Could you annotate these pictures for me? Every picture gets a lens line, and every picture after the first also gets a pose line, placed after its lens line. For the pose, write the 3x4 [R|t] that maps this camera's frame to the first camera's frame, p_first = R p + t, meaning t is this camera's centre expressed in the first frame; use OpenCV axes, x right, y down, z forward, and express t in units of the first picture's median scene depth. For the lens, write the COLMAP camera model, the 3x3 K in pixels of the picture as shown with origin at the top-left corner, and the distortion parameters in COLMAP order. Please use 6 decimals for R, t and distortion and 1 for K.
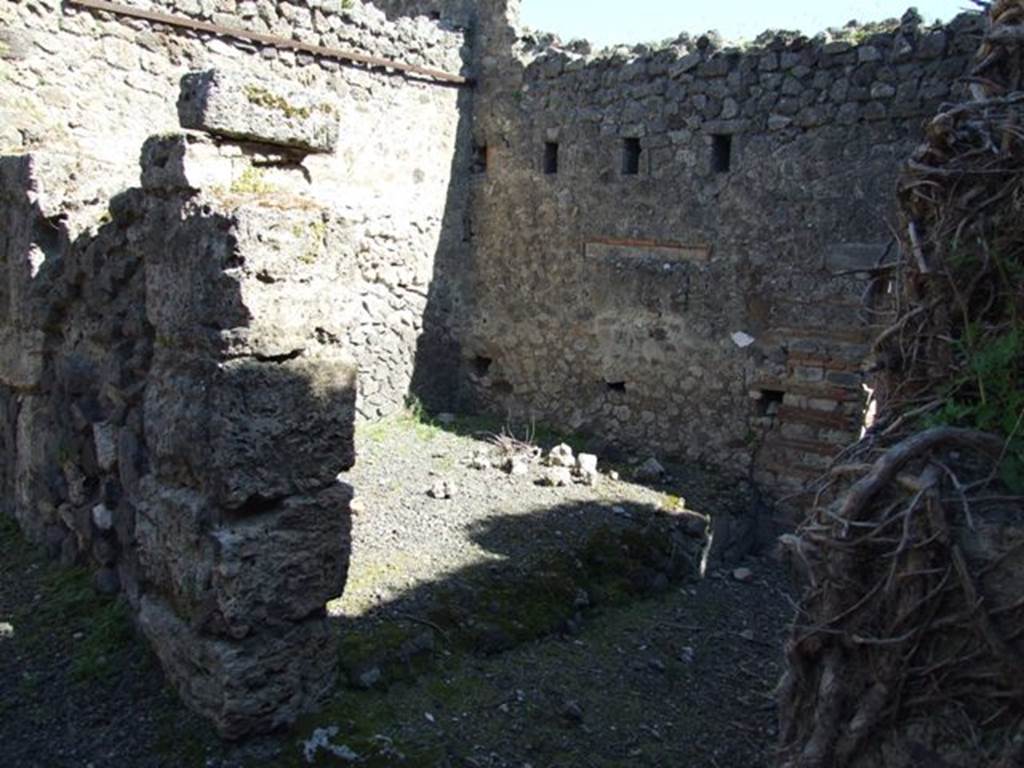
lens RADIAL K [[825.2, 0, 509.5], [0, 825.2, 376.2], [0, 0, 1]] dist [-0.055304, 0.062795]
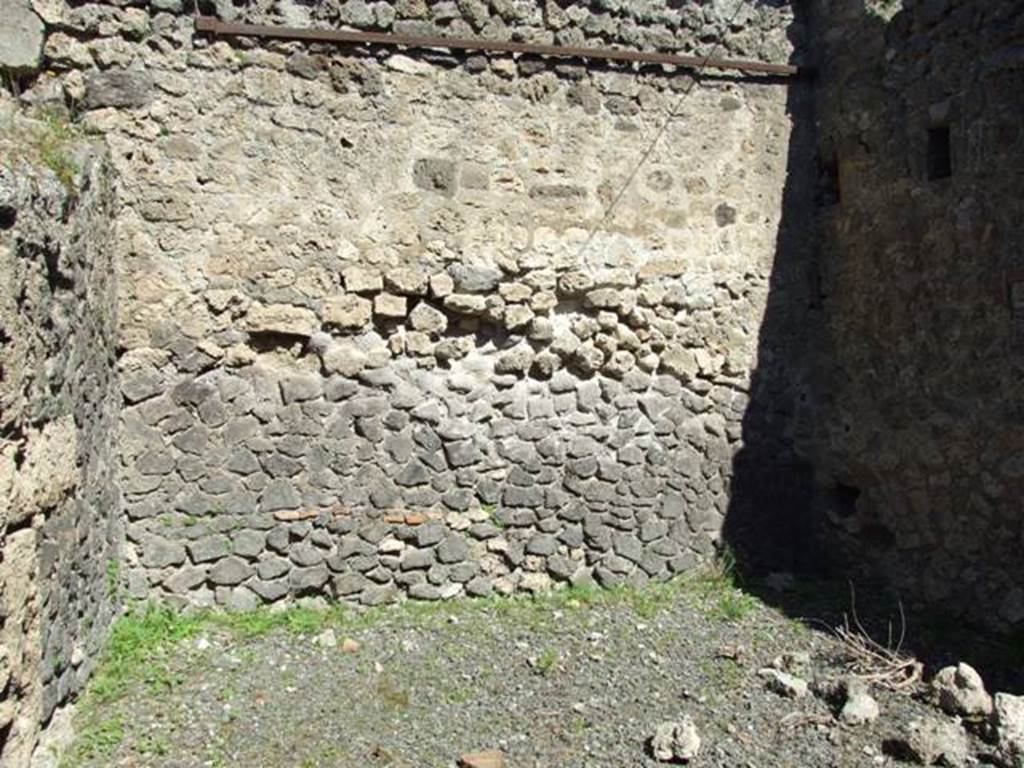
lens RADIAL K [[825.2, 0, 509.5], [0, 825.2, 376.2], [0, 0, 1]] dist [-0.055304, 0.062795]
pose [[0.853185, -0.045556, -0.519616, 0.087471], [-0.029124, 0.990464, -0.134658, -0.016099], [0.520795, 0.130021, 0.843722, 0.371044]]
